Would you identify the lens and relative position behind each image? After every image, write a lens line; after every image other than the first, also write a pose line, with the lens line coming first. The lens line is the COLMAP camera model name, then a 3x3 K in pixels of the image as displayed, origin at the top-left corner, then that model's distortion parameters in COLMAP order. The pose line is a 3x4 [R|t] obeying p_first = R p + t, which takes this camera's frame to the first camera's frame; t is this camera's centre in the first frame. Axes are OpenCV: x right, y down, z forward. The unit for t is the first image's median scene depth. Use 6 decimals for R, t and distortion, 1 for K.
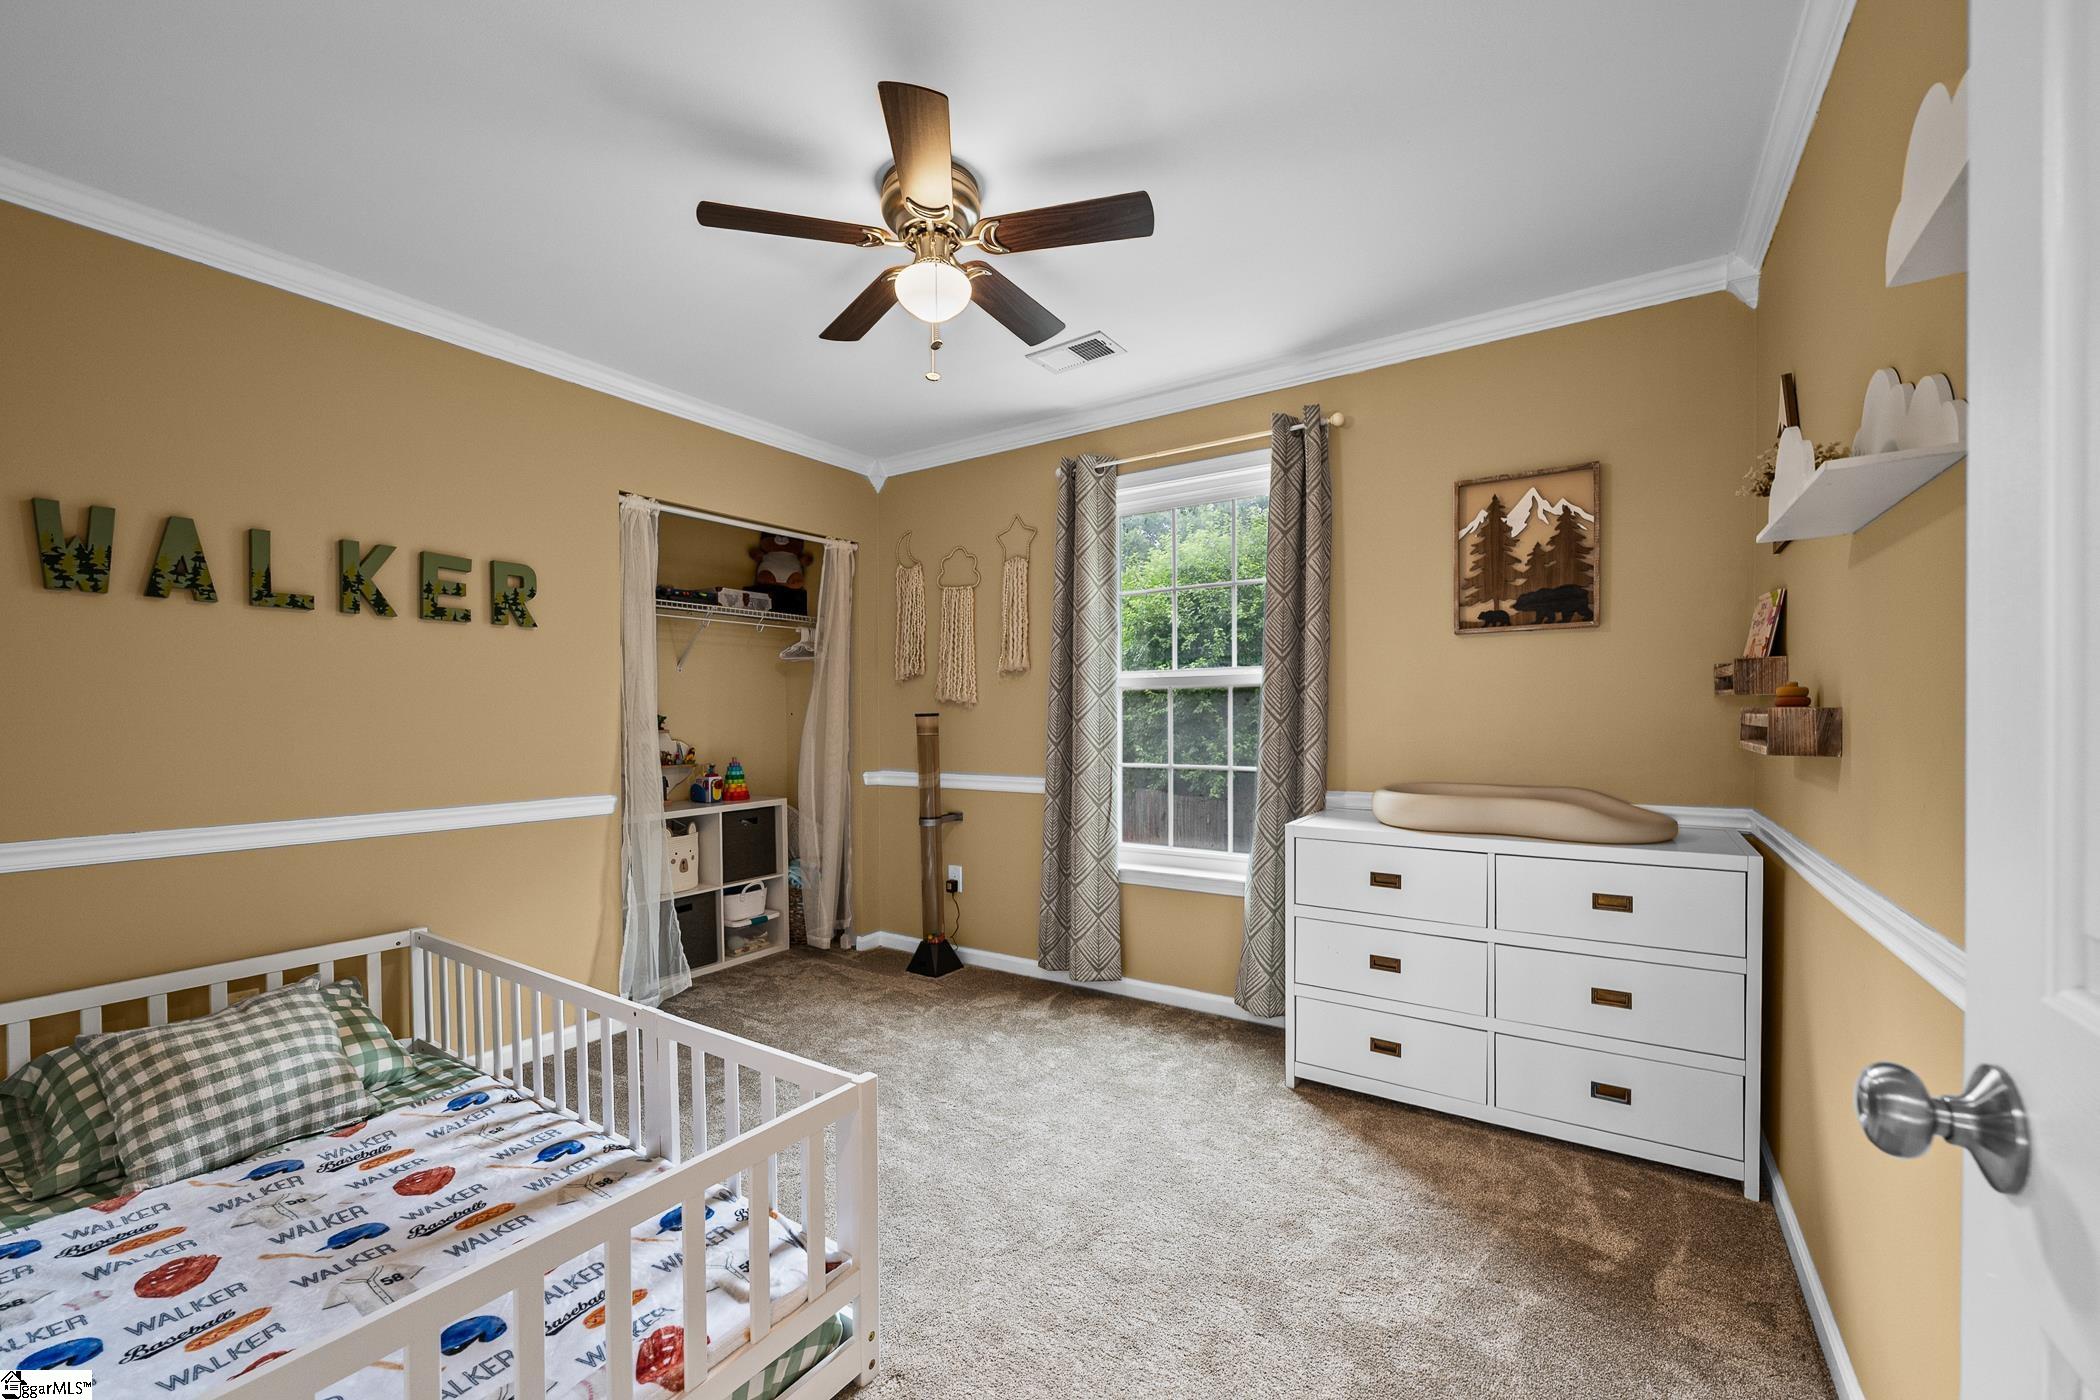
lens RADIAL K [[839.0, 0, 1062.9], [0, 839.0, 718.7], [0, 0, 1]] dist [0.001334, -0.000561]
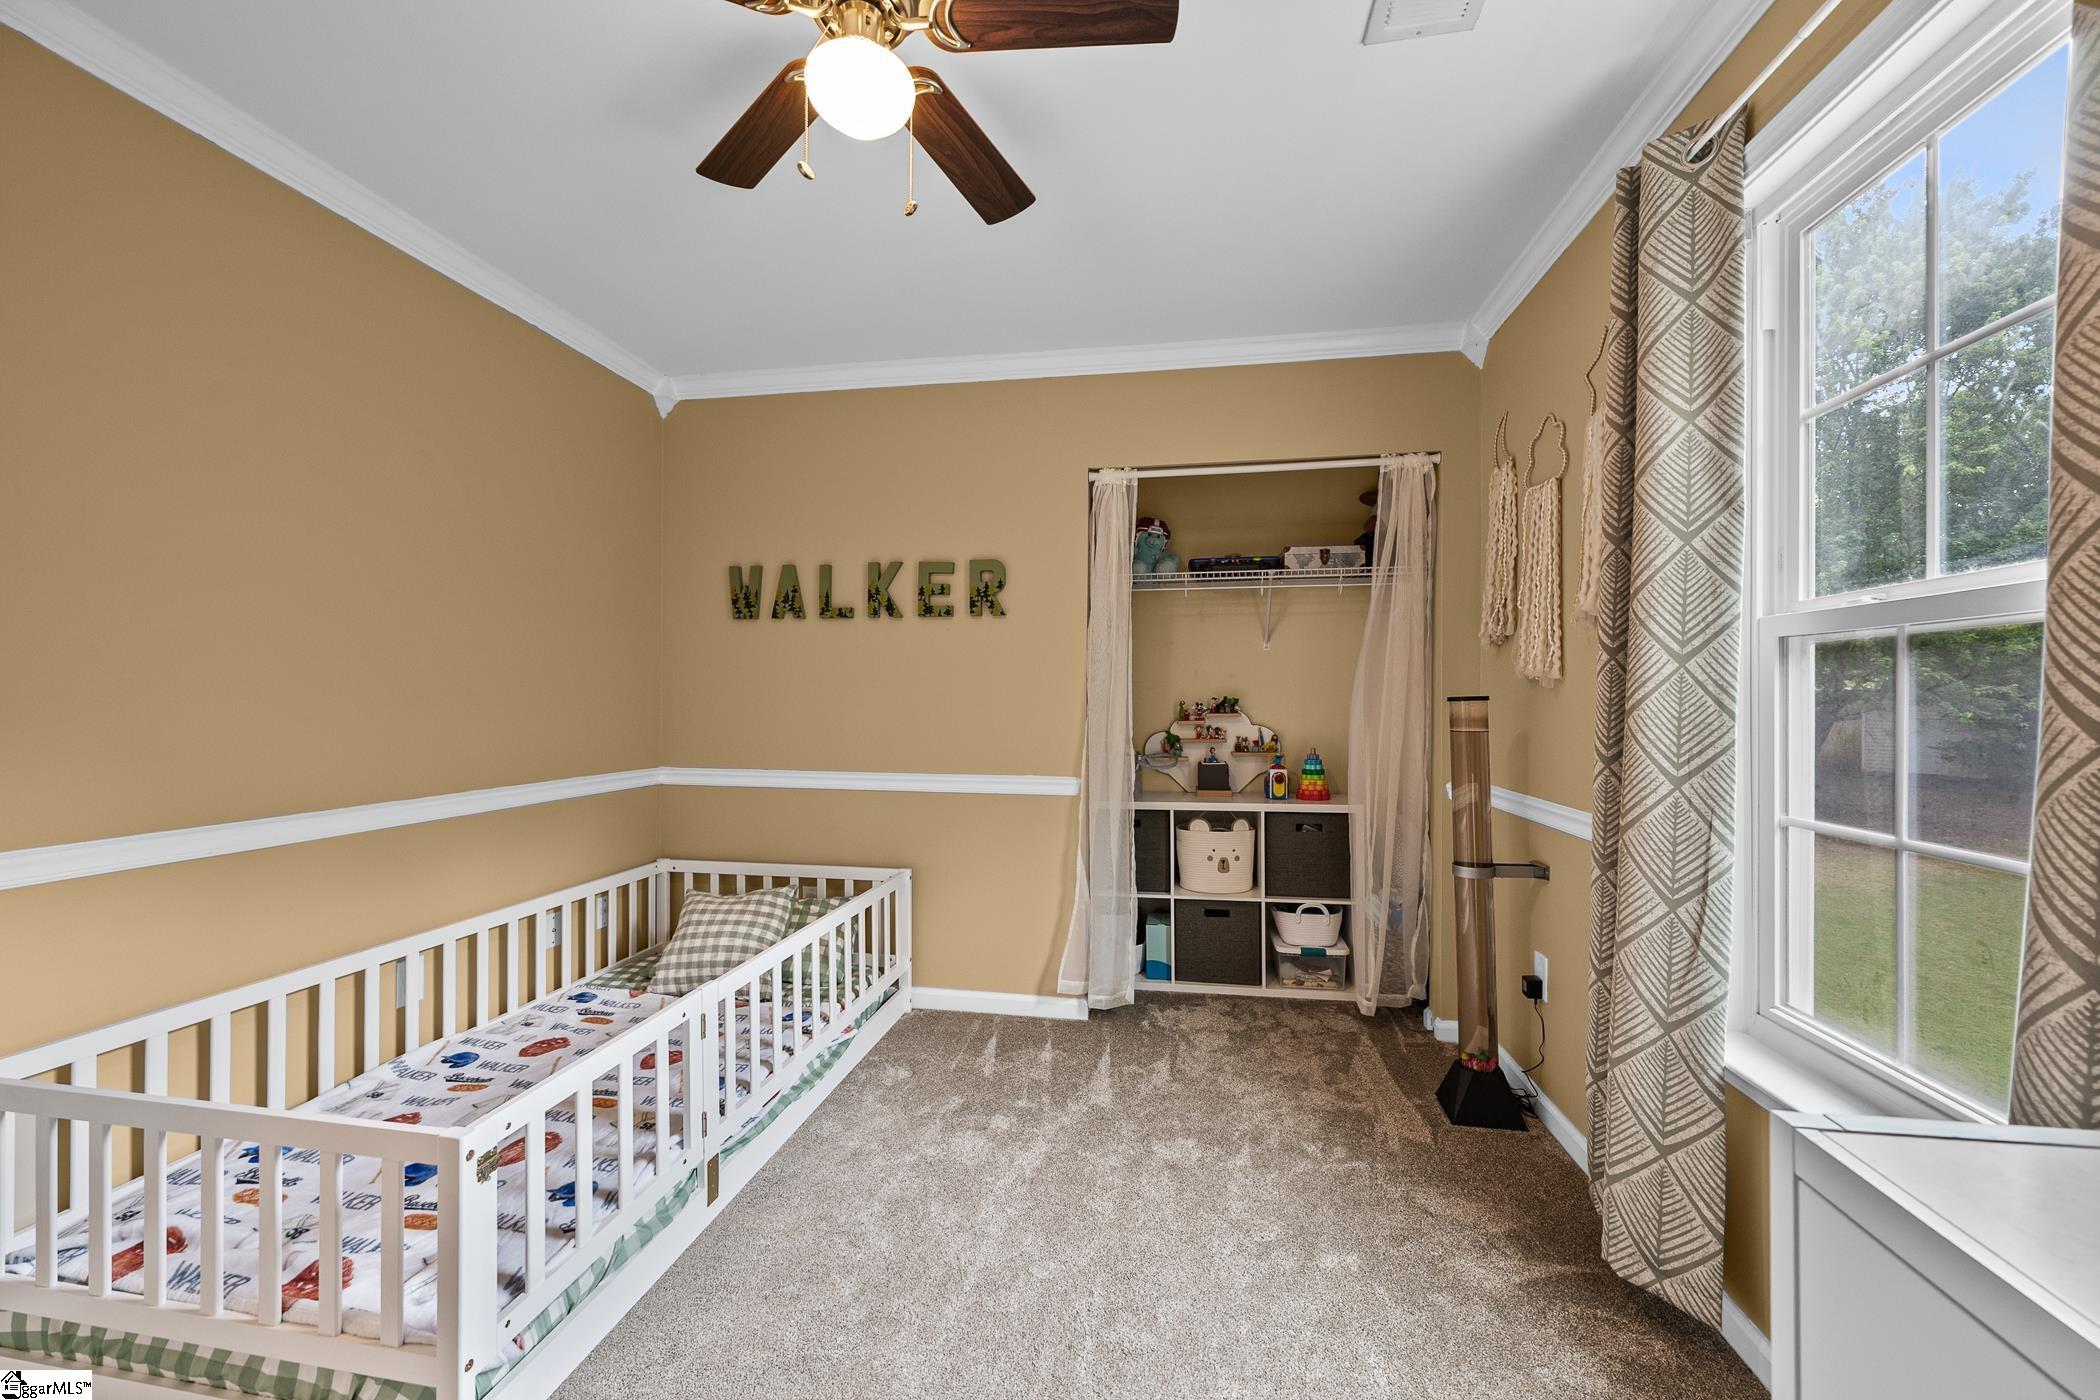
lens RADIAL K [[839.0, 0, 1049.3], [0, 839.0, 691.9], [0, 0, 1]] dist [0.001334, -0.000561]
pose [[0.390603, -0.000165, -0.920559, 0.395719], [-0.009371, 0.999947, -0.004155, -0.005894], [0.920511, 0.010250, 0.390581, 0.630858]]
